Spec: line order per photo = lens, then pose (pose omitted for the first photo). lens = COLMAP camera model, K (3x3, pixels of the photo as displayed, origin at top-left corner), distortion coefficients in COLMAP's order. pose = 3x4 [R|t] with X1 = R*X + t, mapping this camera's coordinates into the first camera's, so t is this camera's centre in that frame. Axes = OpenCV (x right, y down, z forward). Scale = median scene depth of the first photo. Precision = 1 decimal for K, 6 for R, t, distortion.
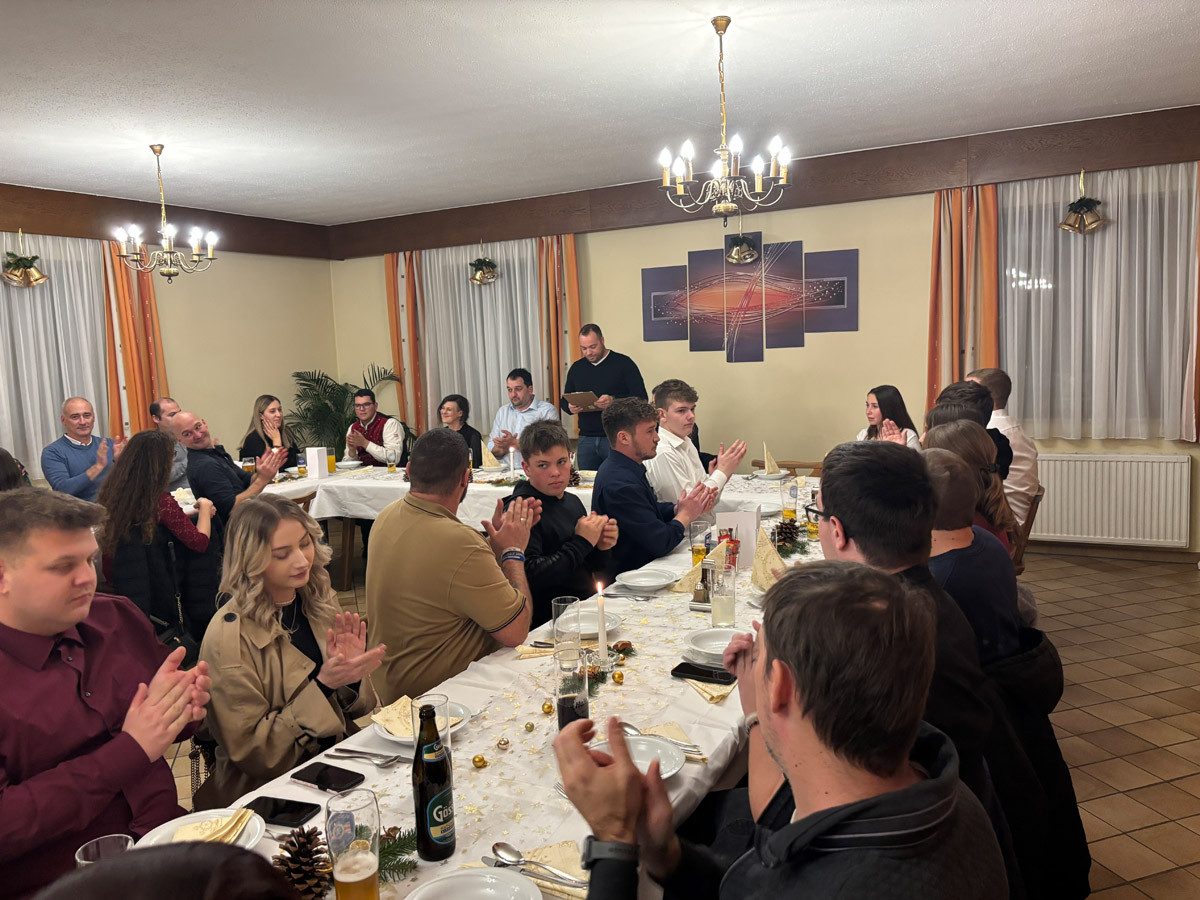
lens RADIAL K [[915.5, 0, 600.0], [0, 915.5, 450.0], [0, 0, 1]] dist [0.071654, -0.092387]
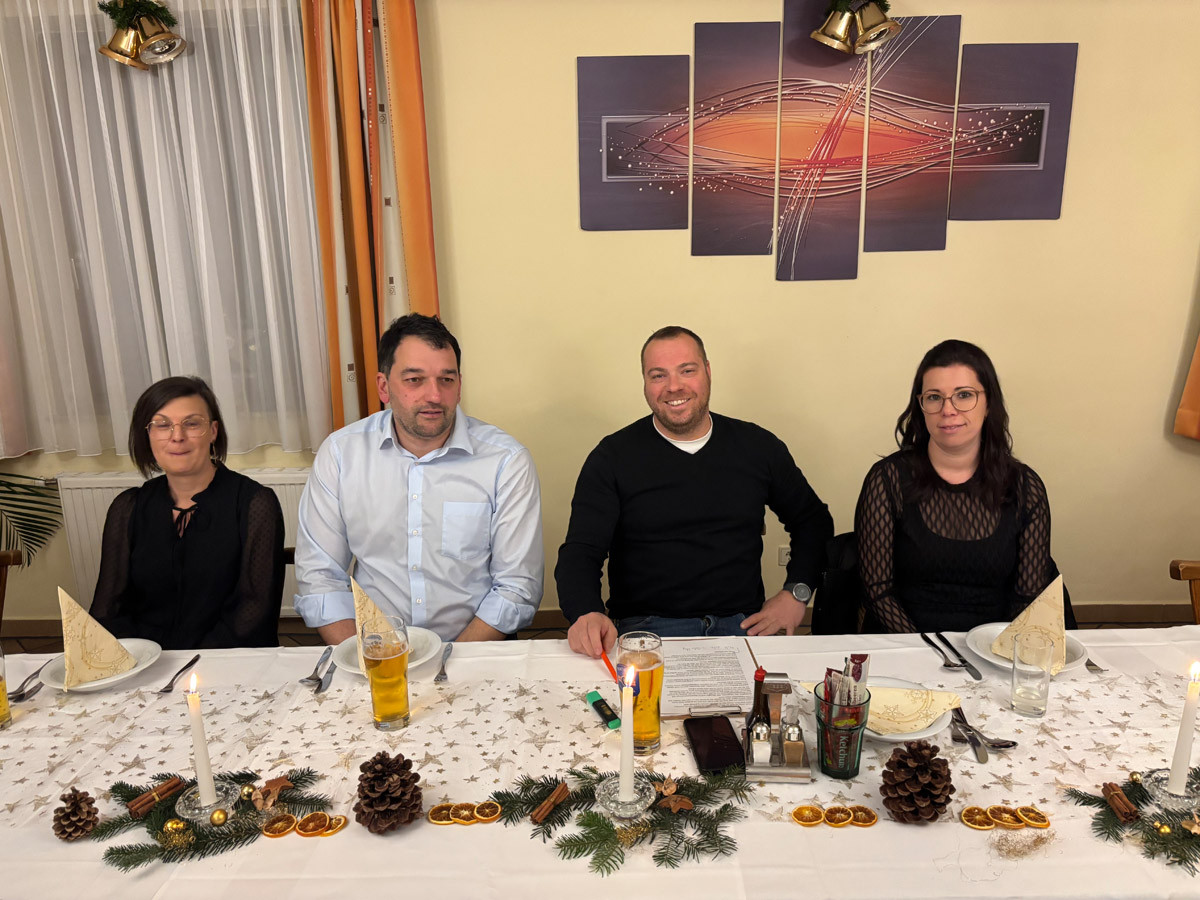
lens RADIAL K [[916.8, 0, 592.6], [0, 916.8, 441.8], [0, 0, 1]] dist [0.019925, 0.000419]
pose [[0.893081, -0.074607, 0.443666, -0.164618], [0.031962, 0.994184, 0.102844, -0.068089], [-0.448758, -0.077668, 0.890272, 0.649102]]
